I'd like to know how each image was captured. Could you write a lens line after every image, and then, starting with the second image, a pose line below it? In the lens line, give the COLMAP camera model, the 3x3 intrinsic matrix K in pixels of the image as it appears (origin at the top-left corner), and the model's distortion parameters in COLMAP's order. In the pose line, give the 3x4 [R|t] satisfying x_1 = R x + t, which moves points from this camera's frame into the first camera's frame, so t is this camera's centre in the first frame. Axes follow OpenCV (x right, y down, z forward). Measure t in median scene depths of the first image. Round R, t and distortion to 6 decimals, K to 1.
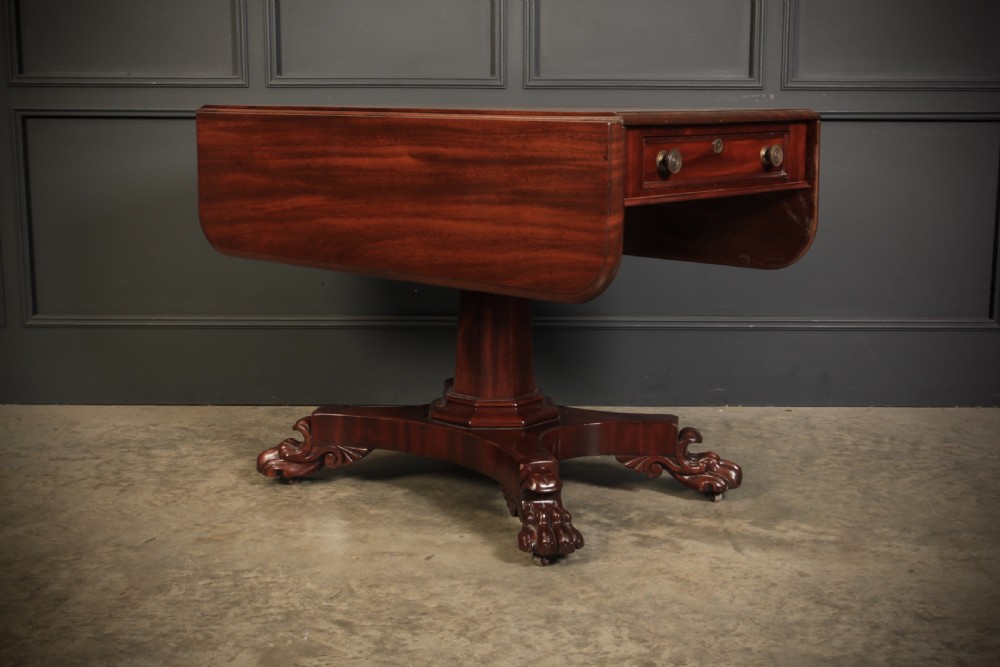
lens RADIAL K [[1326.9, 0, 524.1], [0, 1326.9, 333.3], [0, 0, 1]] dist [-0.015936, 0.038081]
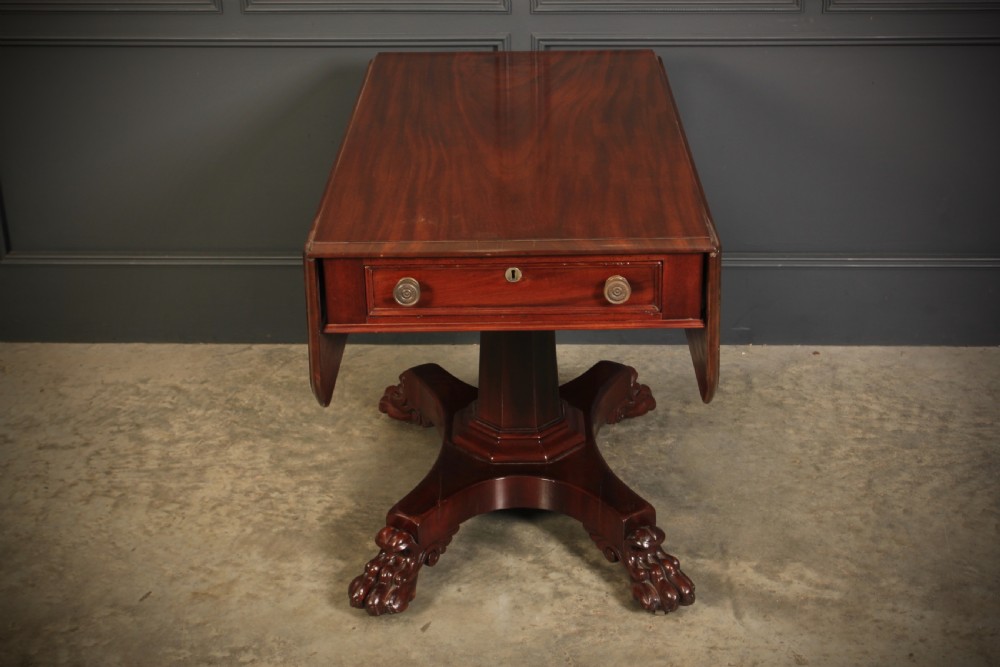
lens RADIAL K [[1476.2, 0, 522.3], [0, 1476.2, 332.9], [0, 0, 1]] dist [-0.000260, 0.068508]
pose [[0.999569, 0.001498, -0.029314, 0.030669], [0.005939, 0.967711, 0.251991, -0.298644], [0.028745, -0.252057, 0.967286, -0.013071]]
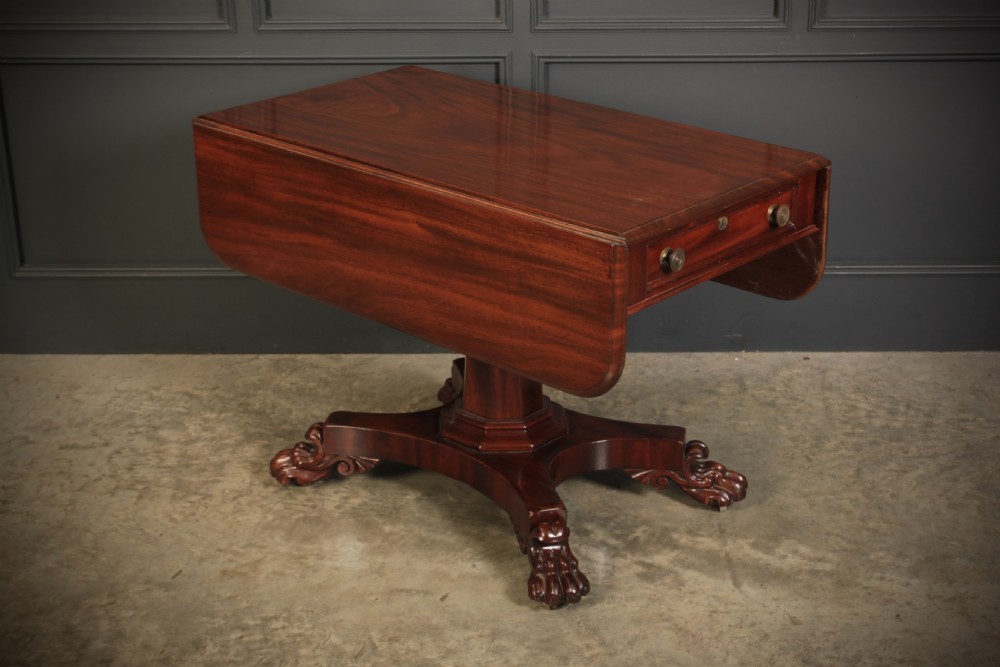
lens RADIAL K [[1589.2, 0, 524.8], [0, 1589.2, 334.7], [0, 0, 1]] dist [0.013071, 0.052944]
pose [[0.999949, -0.005763, -0.008272, 0.004286], [0.007386, 0.977234, 0.212037, -0.281485], [0.006862, -0.212087, 0.977227, -0.181047]]
